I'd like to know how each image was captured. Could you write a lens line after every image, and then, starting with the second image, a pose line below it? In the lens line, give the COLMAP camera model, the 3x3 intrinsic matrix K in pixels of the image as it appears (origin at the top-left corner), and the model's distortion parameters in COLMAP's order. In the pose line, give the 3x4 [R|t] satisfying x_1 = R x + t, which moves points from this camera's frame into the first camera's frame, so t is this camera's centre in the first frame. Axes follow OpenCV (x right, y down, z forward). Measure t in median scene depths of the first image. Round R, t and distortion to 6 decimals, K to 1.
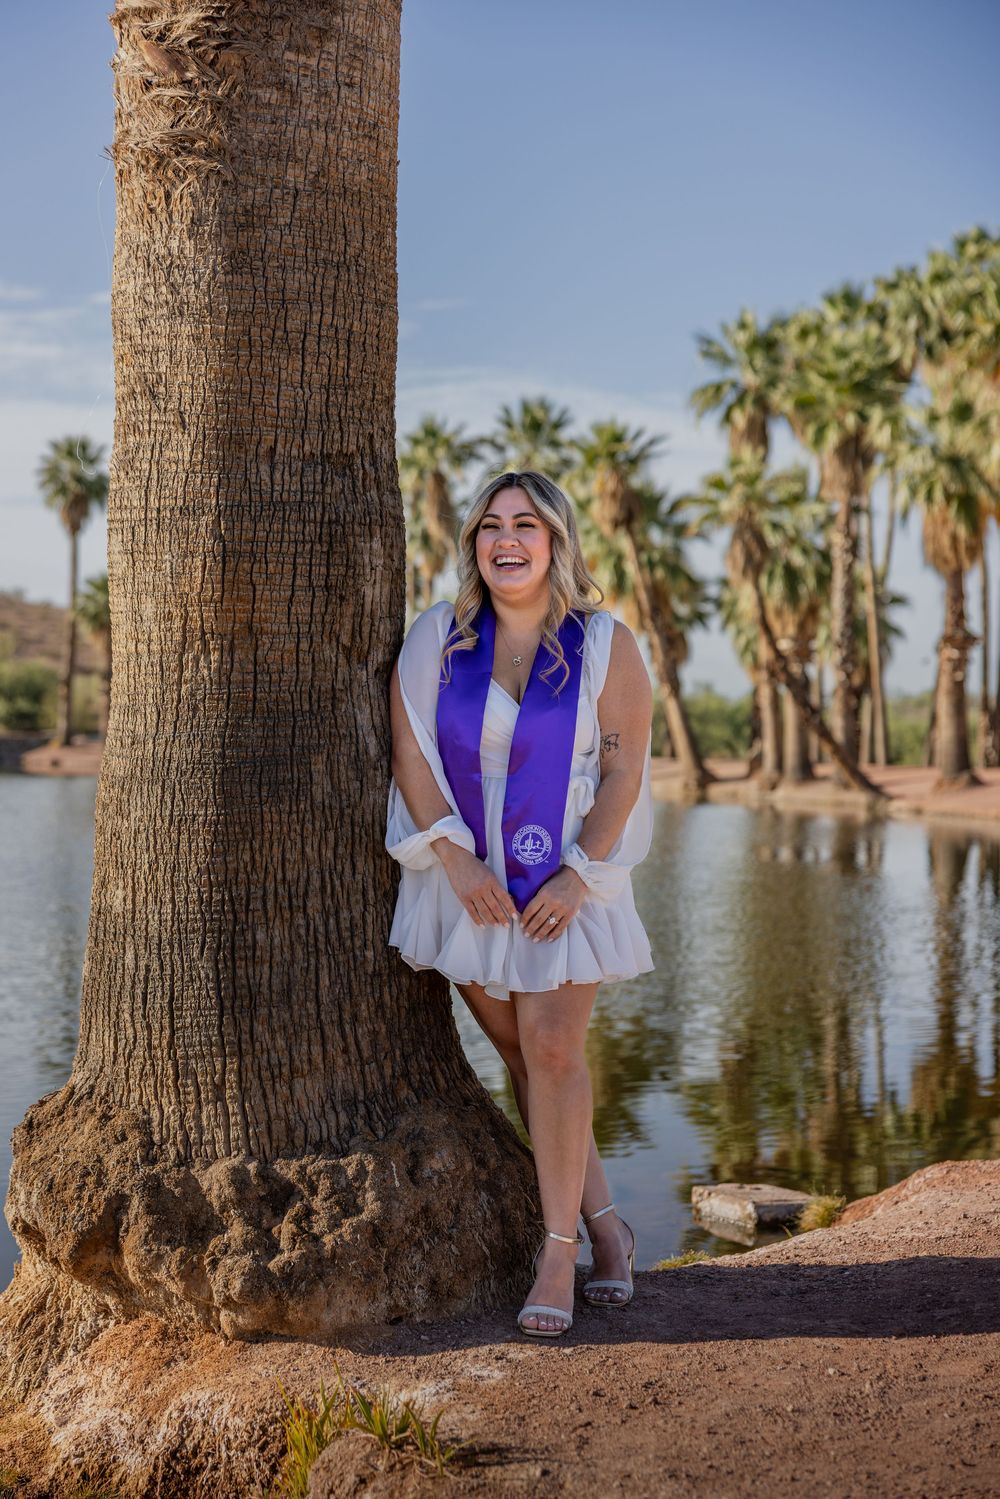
lens RADIAL K [[2505.1, 0, 500.0], [0, 2505.1, 749.5], [0, 0, 1]] dist [0.032570, 0.001562]
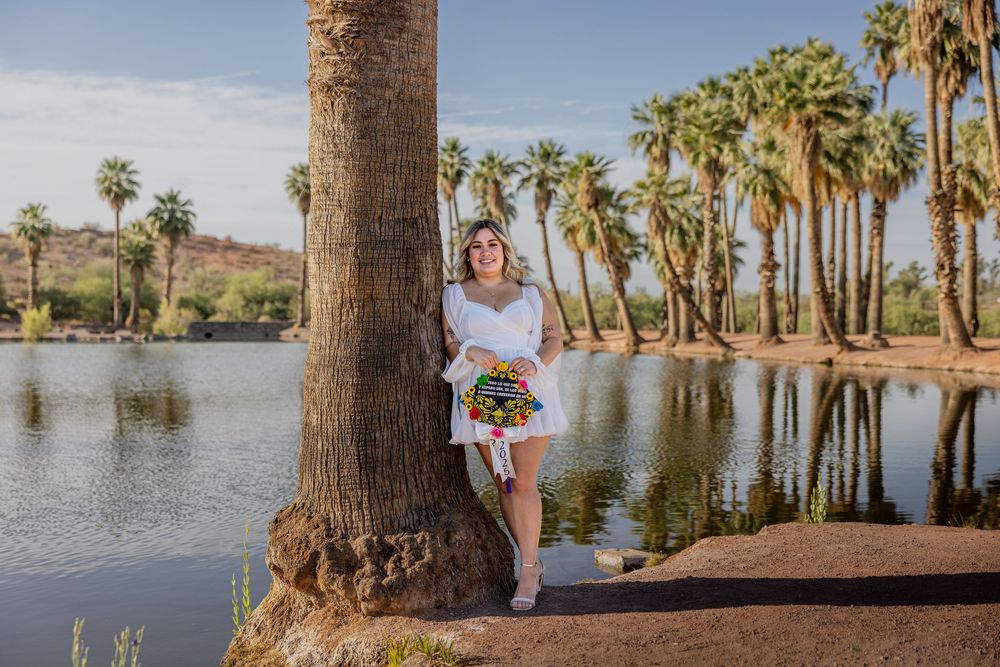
lens RADIAL K [[1323.8, 0, 500.0], [0, 1323.8, 333.5], [0, 0, 1]] dist [0.041418, 0.053810]
pose [[0.999673, -0.011085, -0.023059, 0.040838], [0.011216, 0.999922, 0.005550, -0.021204], [0.022996, -0.005807, 0.999719, -0.173132]]
